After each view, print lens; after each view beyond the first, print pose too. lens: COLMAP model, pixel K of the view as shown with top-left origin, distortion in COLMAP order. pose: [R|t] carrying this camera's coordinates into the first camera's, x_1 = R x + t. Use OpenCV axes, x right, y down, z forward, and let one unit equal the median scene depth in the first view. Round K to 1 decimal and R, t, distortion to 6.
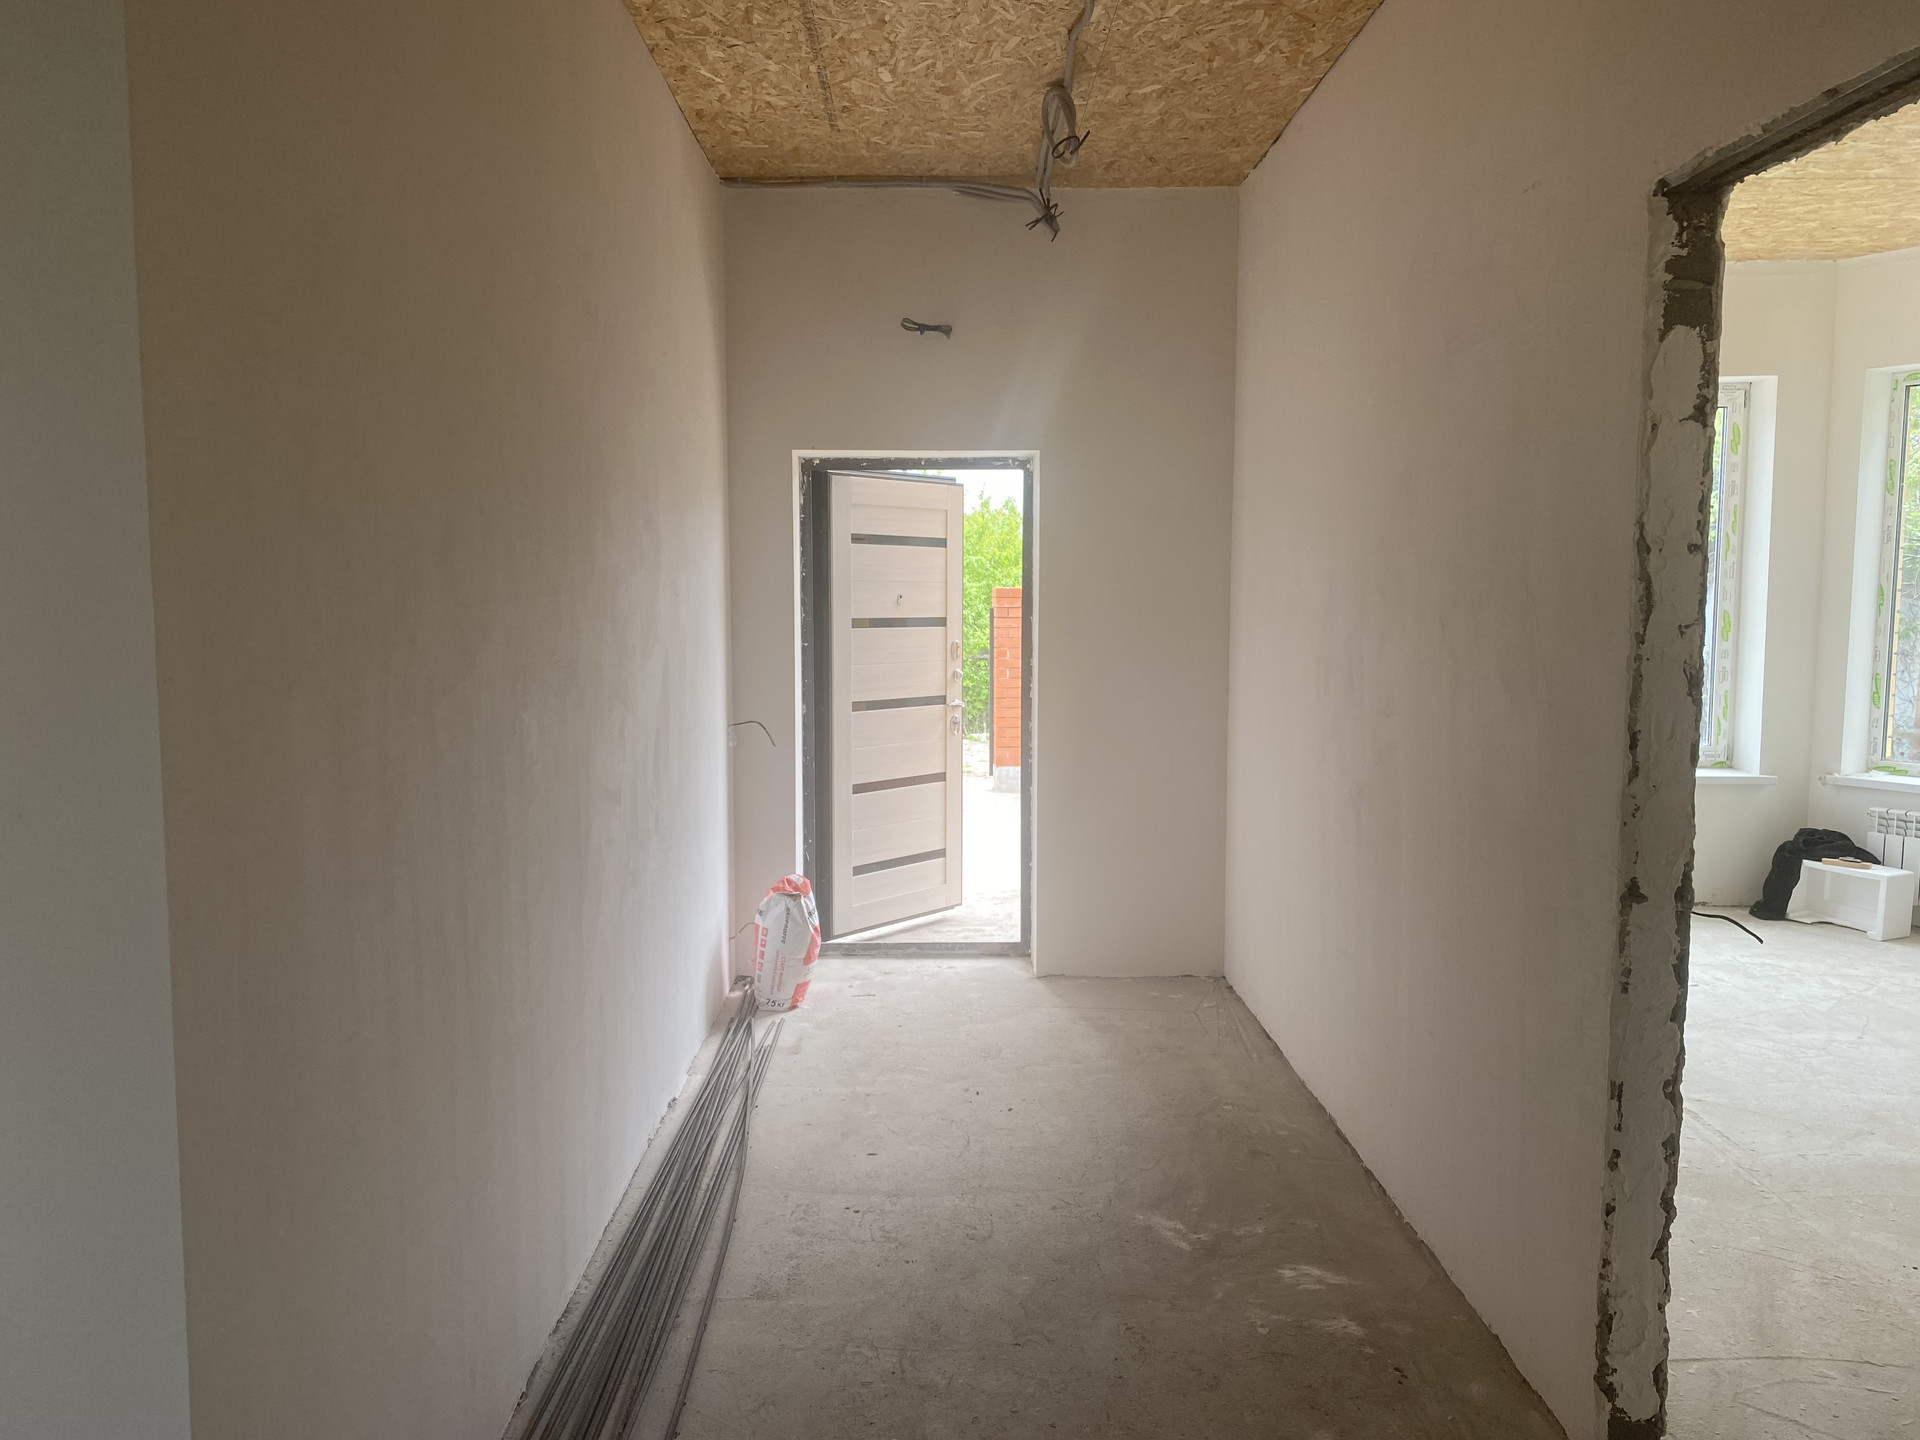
lens RADIAL K [[1500.0, 0, 958.4], [0, 1500.0, 722.3], [0, 0, 1]] dist [0.008966, -0.022665]
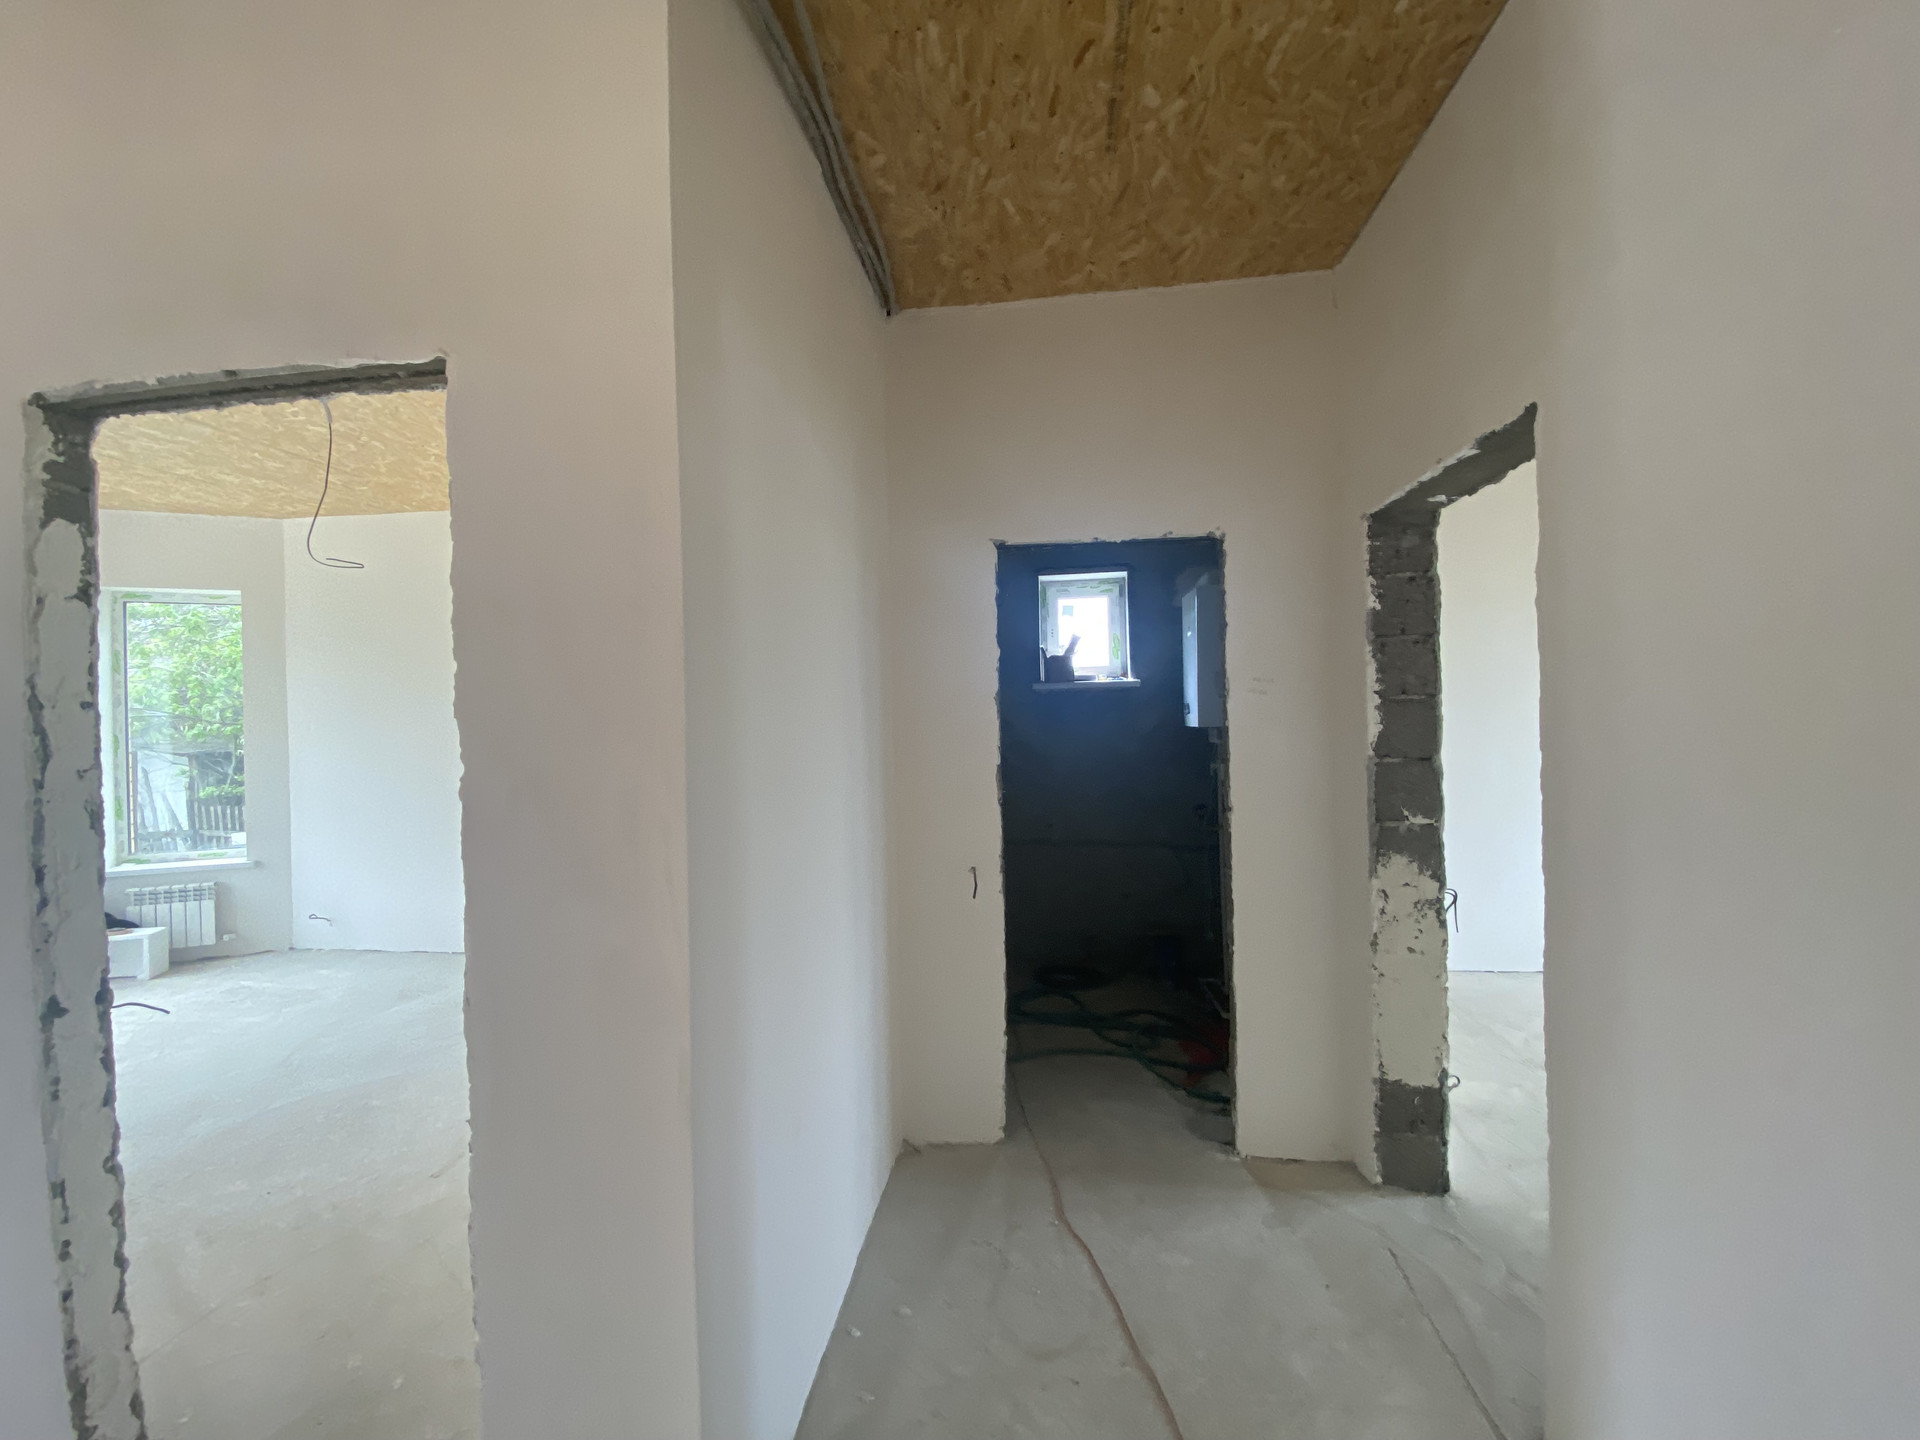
lens RADIAL K [[788.2, 0, 1019.9], [0, 788.2, 717.0], [0, 0, 1]] dist [-0.001136, -0.009298]
pose [[0.138238, -0.008103, 0.990366, -0.016409], [0.114453, 0.993398, -0.007847, -0.016886], [-0.983764, 0.114435, 0.138253, 0.183624]]
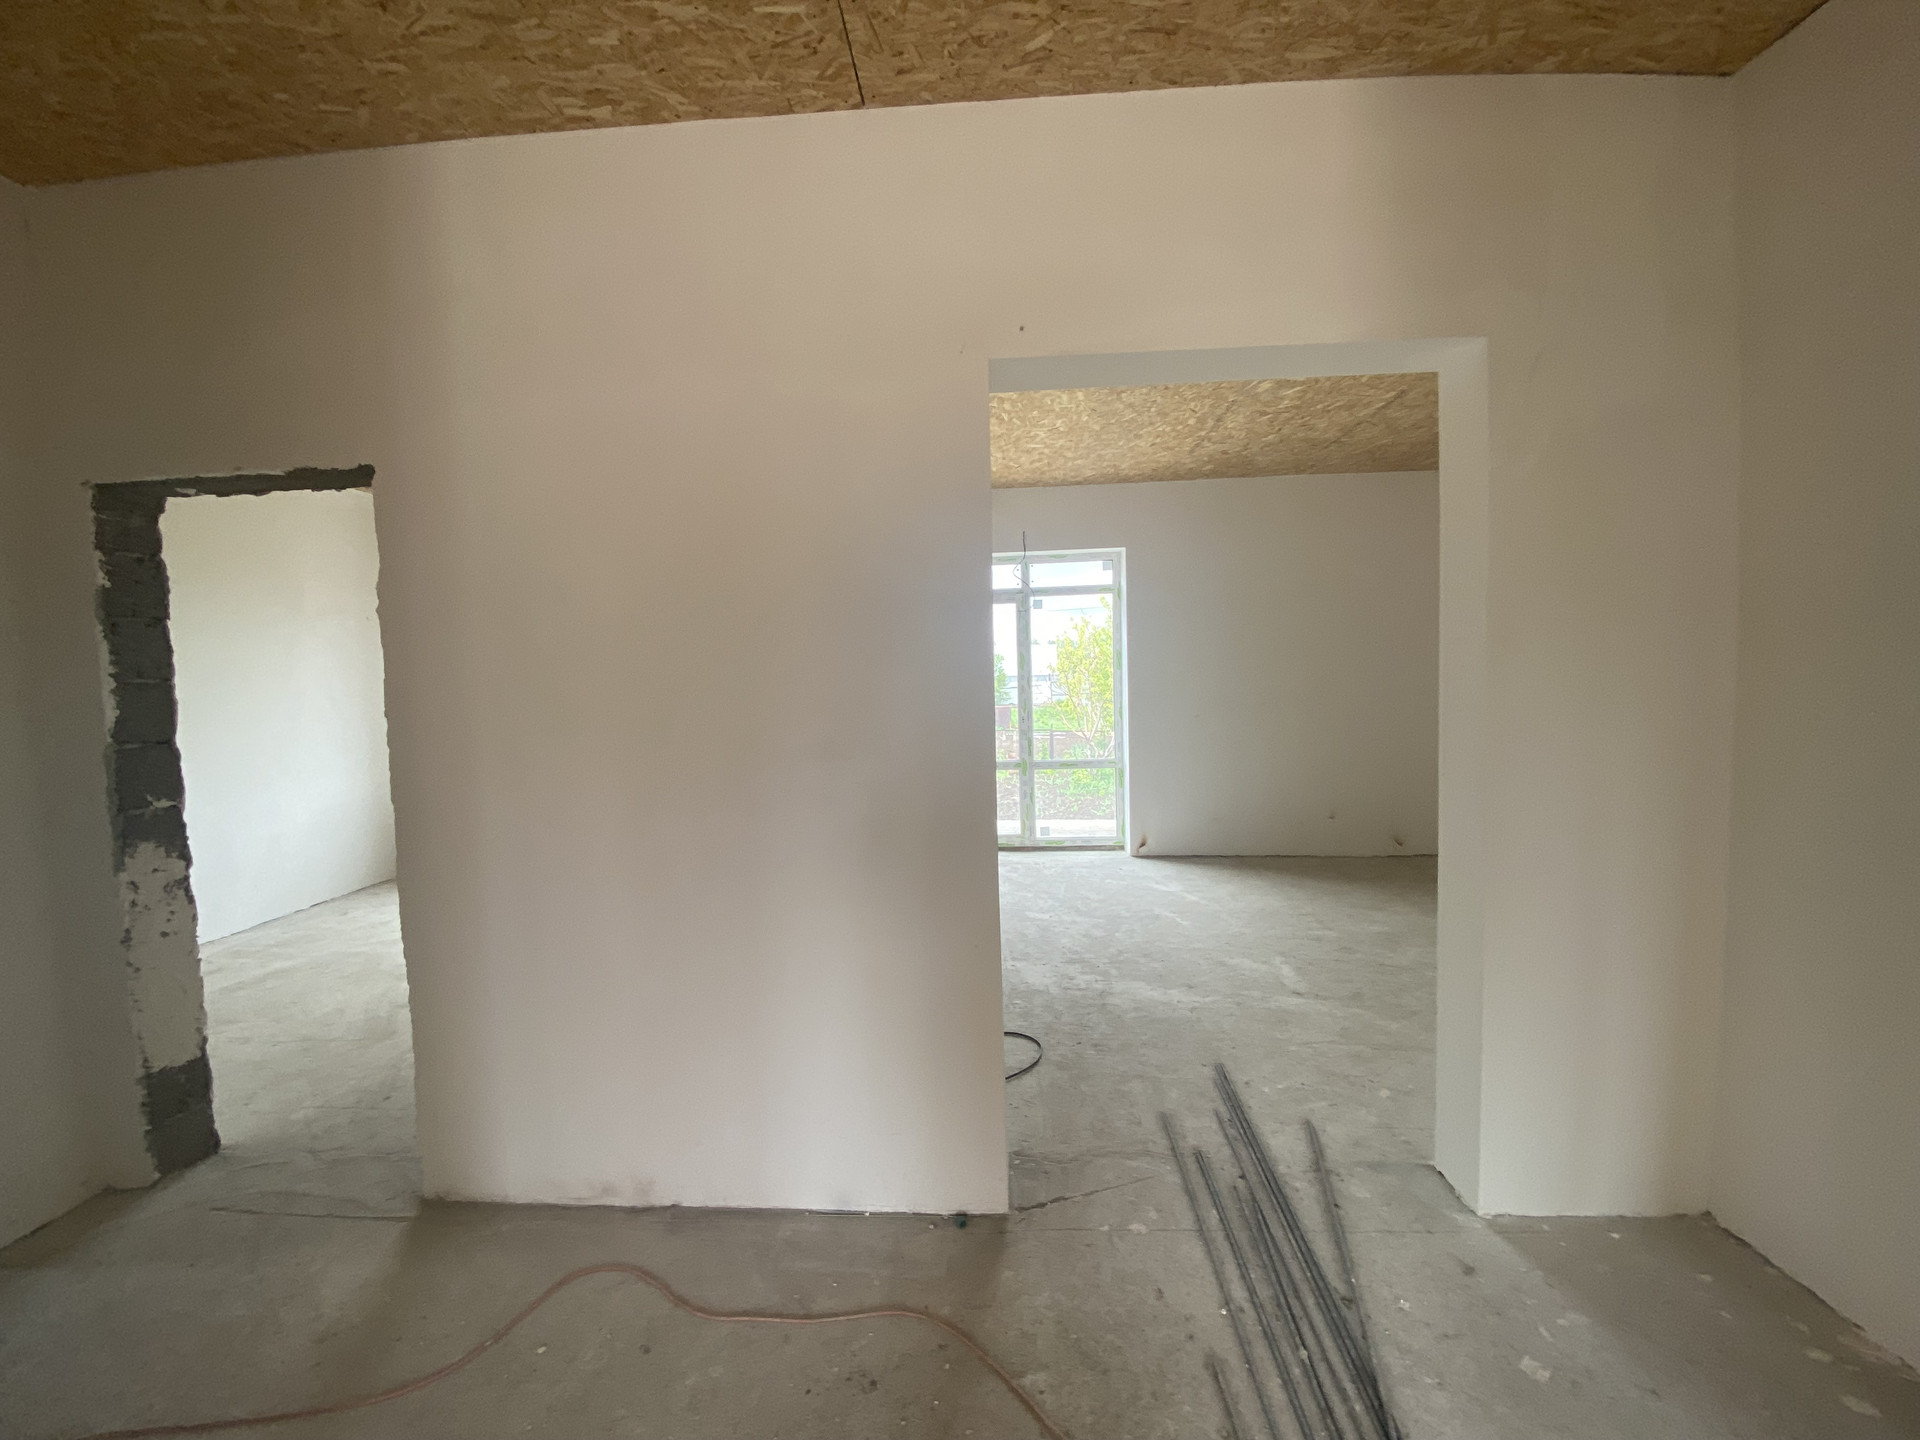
lens RADIAL K [[788.2, 0, 965.1], [0, 788.2, 720.8], [0, 0, 1]] dist [-0.001136, -0.009298]
pose [[-0.997660, 0.018782, 0.065734, -0.071556], [0.028661, 0.987852, 0.152731, -0.110978], [-0.062067, 0.154258, -0.986079, 1.309828]]
